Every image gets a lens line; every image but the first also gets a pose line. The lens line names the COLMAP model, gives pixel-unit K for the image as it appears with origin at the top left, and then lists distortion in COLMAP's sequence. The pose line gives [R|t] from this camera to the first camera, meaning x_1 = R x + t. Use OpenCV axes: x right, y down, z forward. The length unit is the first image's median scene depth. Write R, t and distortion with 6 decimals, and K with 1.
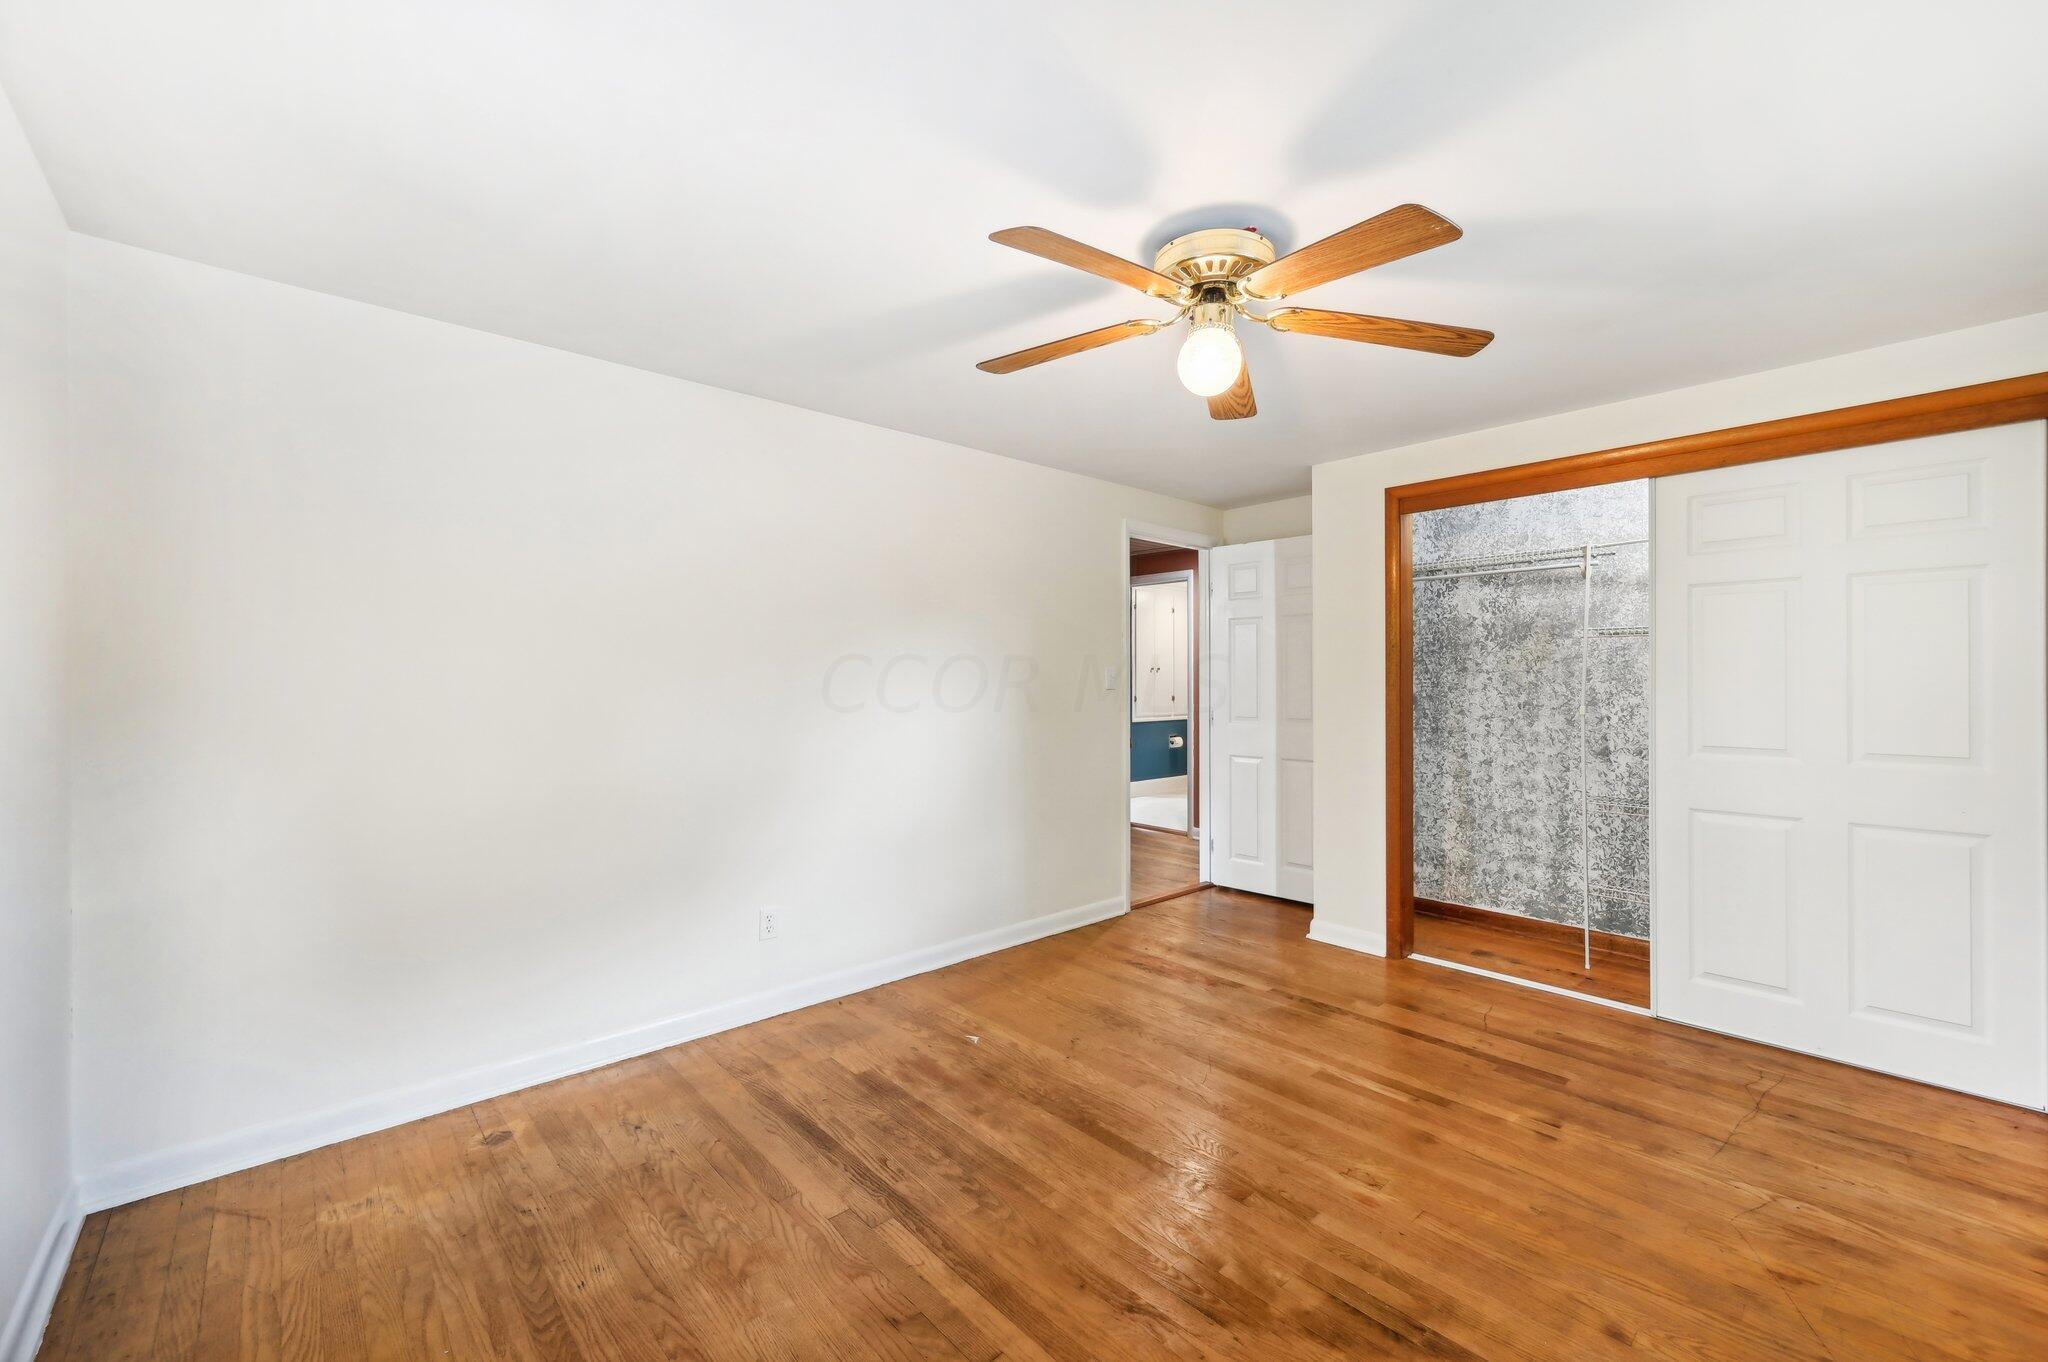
lens RADIAL K [[821.7, 0, 1025.7], [0, 821.7, 680.3], [0, 0, 1]] dist [0.001031, 0.000276]
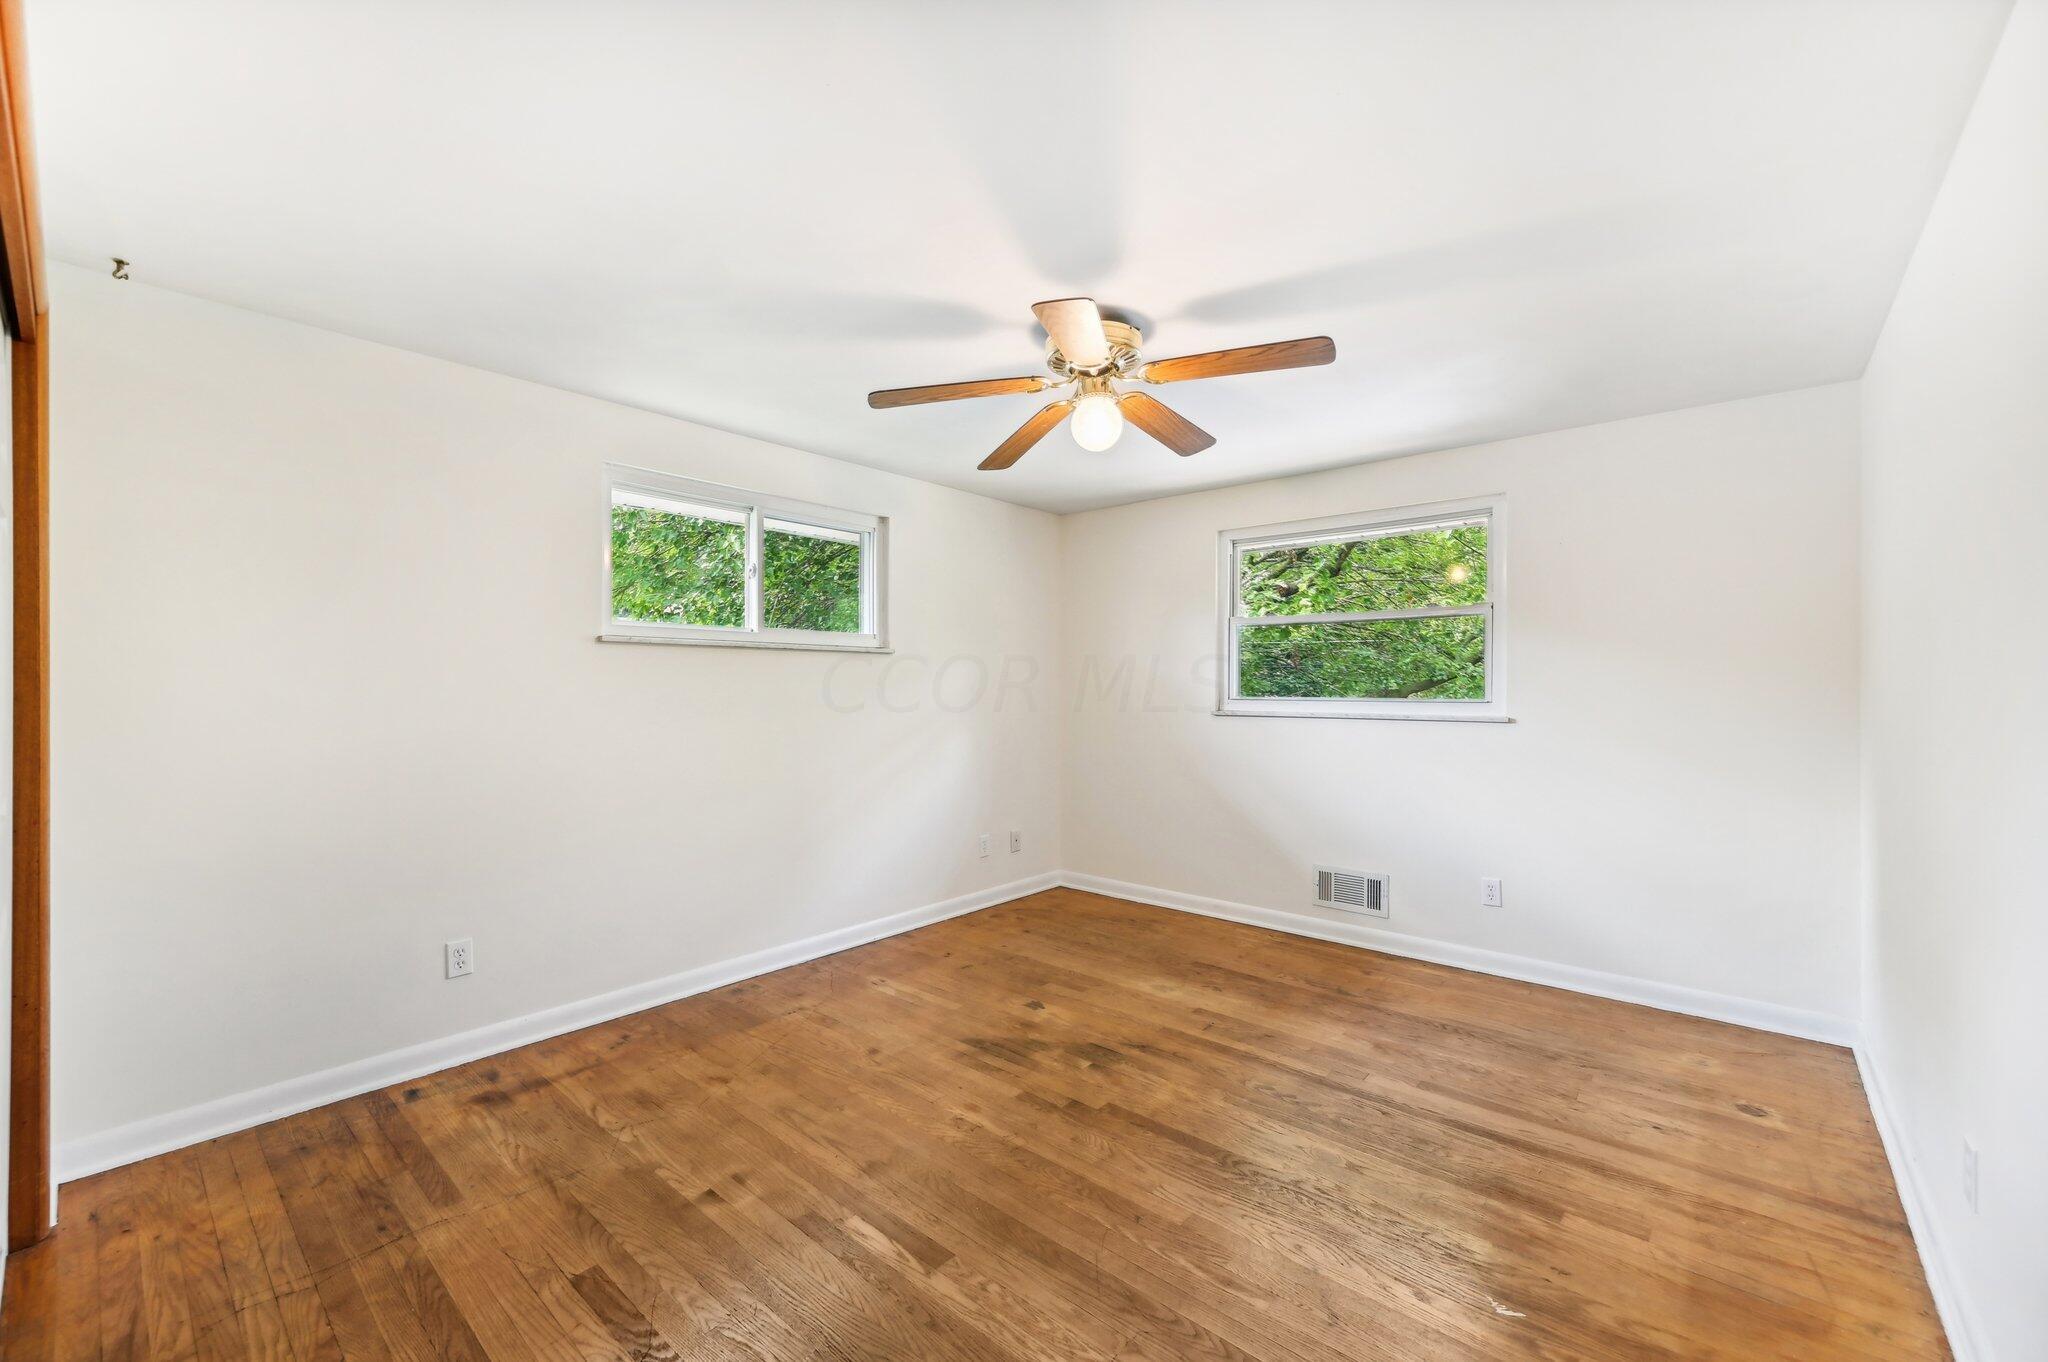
lens RADIAL K [[821.7, 0, 1021.2], [0, 821.7, 683.3], [0, 0, 1]] dist [0.001031, 0.000276]
pose [[-0.992179, -0.000008, -0.124823, 0.466841], [0.000079, 1.000000, -0.000697, 0.002603], [0.124823, -0.000701, -0.992179, 2.095213]]
